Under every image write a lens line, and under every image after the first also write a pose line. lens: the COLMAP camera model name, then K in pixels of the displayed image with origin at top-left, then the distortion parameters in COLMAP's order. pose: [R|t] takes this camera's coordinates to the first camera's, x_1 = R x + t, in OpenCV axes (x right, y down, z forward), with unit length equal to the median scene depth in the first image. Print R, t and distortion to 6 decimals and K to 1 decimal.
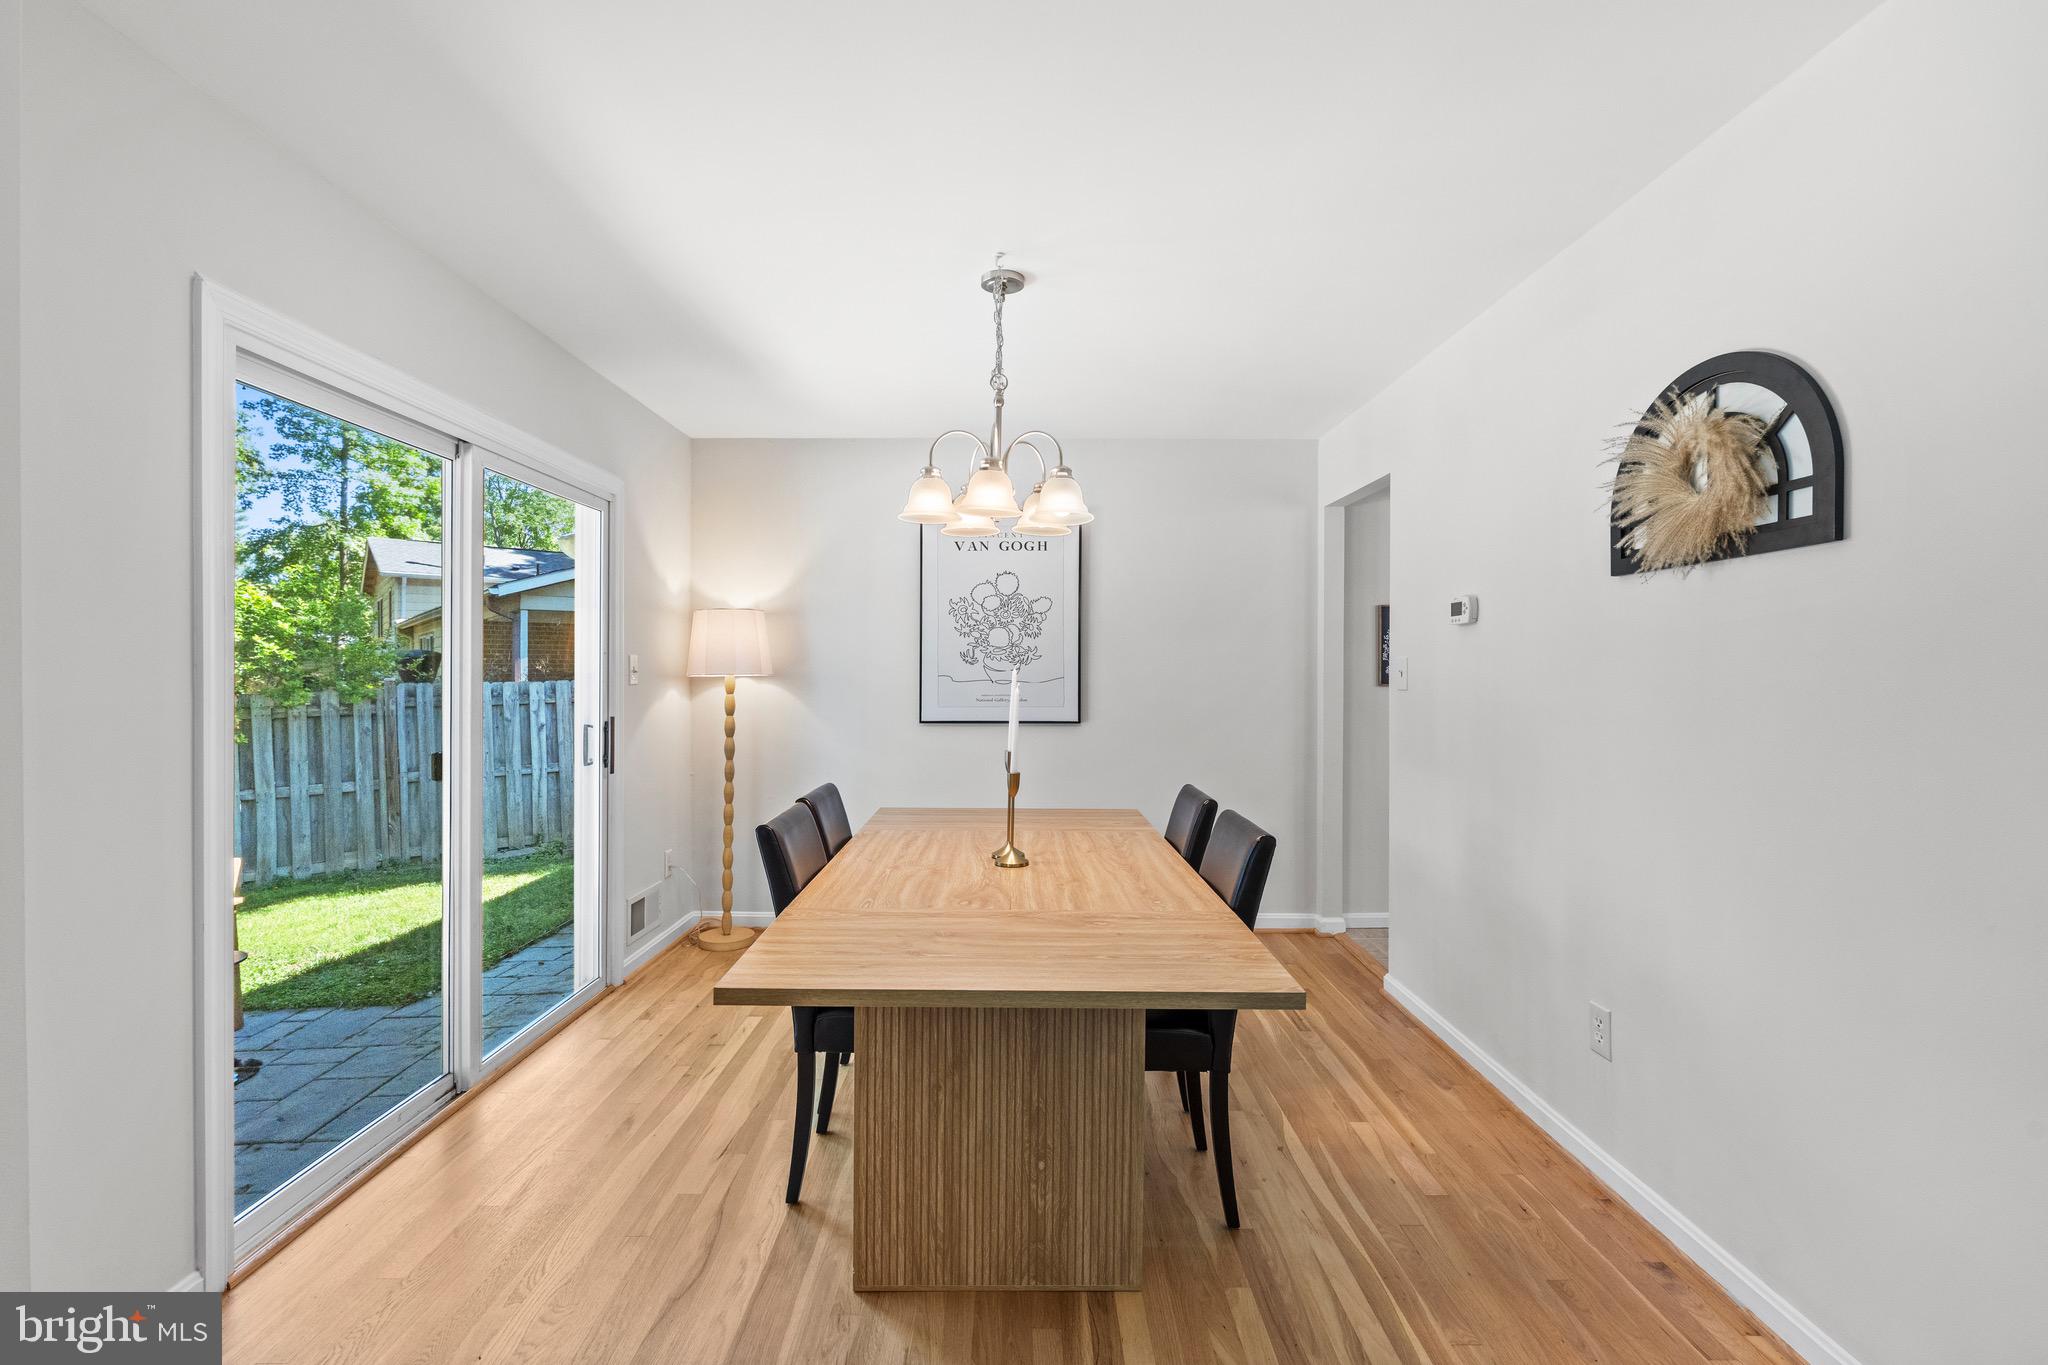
lens RADIAL K [[904.6, 0, 1033.8], [0, 904.6, 676.1], [0, 0, 1]] dist [-0.005379, 0.000367]
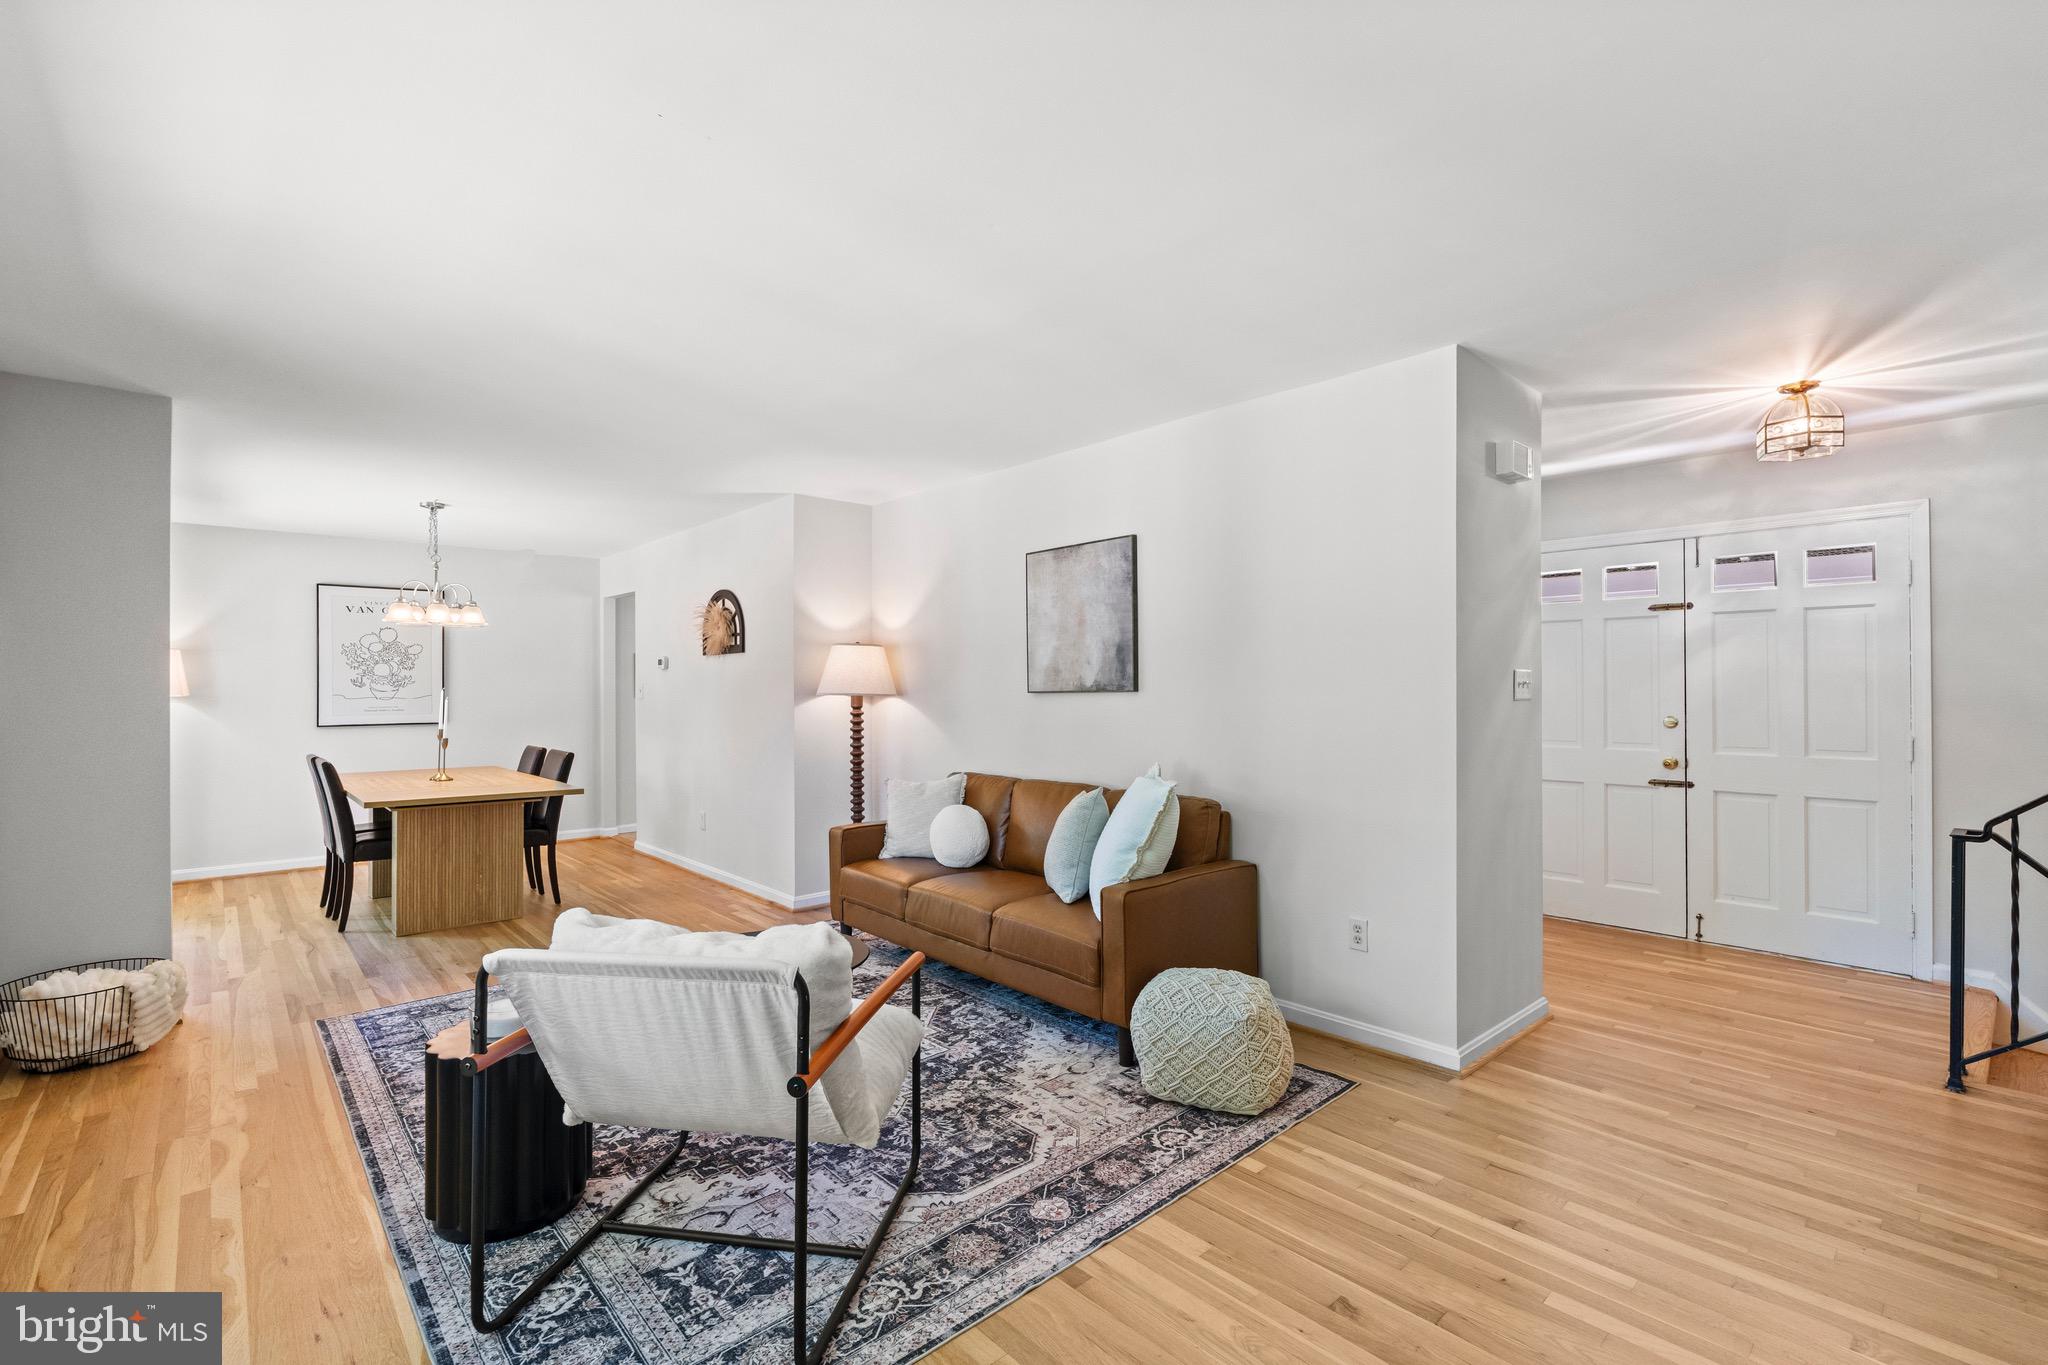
lens RADIAL K [[904.6, 0, 1021.1], [0, 904.6, 685.7], [0, 0, 1]] dist [-0.005379, 0.000367]
pose [[0.753739, -0.004893, 0.657155, -0.395759], [0.010496, 0.999934, -0.004593, 0.005350], [-0.657090, 0.010360, 0.753741, -1.519587]]
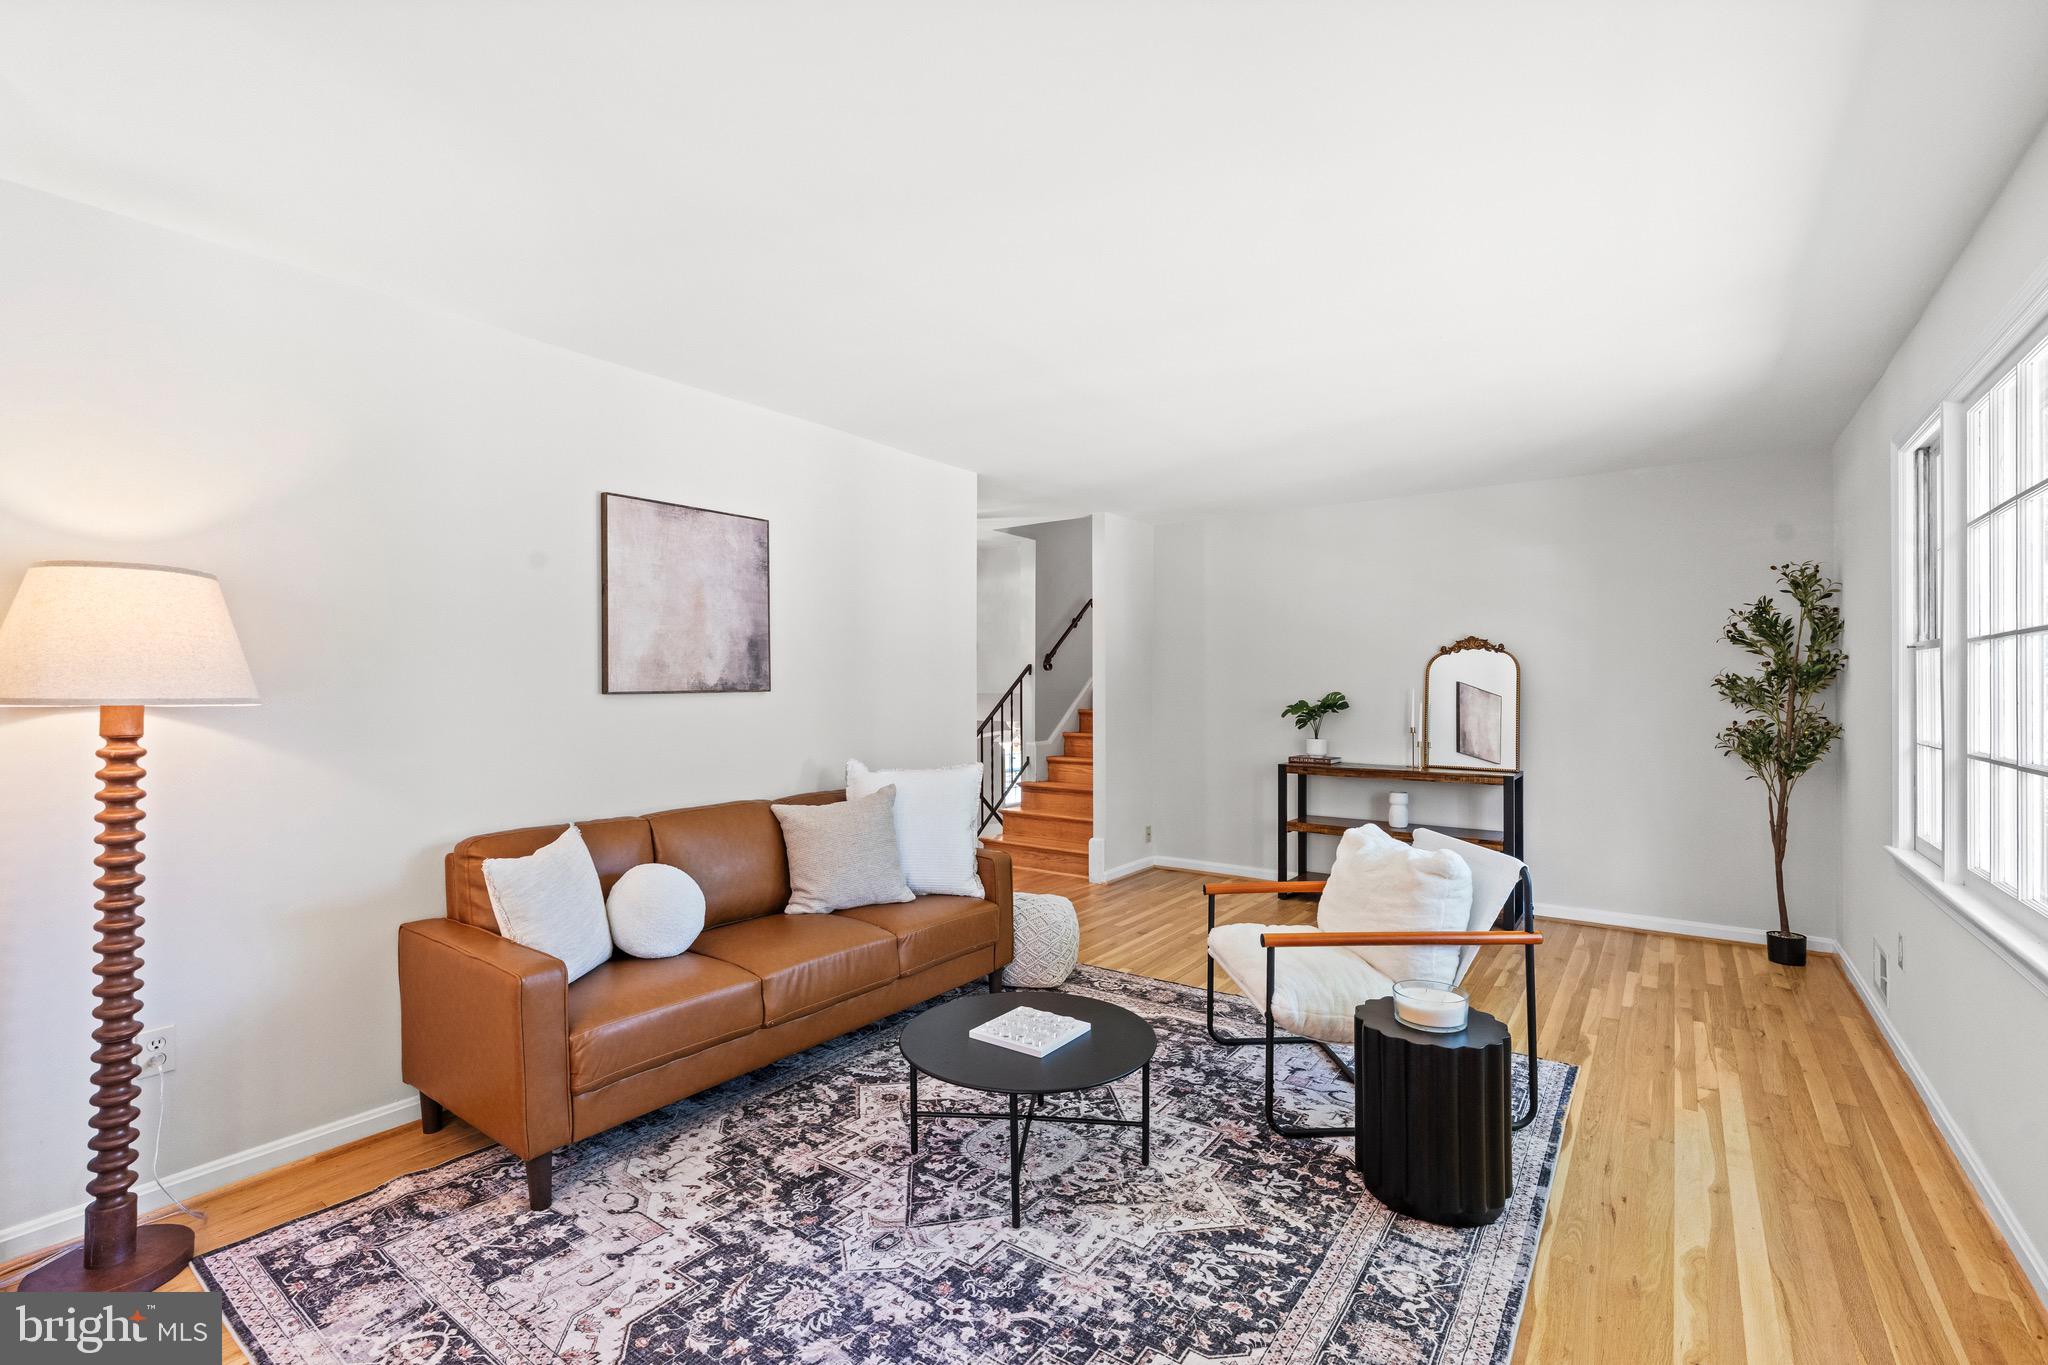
lens RADIAL K [[904.6, 0, 1028.8], [0, 904.6, 691.9], [0, 0, 1]] dist [-0.005379, 0.000367]
pose [[-0.802303, -0.004394, 0.596900, -0.407280], [0.004182, 0.999907, 0.012982, -0.005346], [-0.596902, 0.012912, -0.802210, 0.446583]]
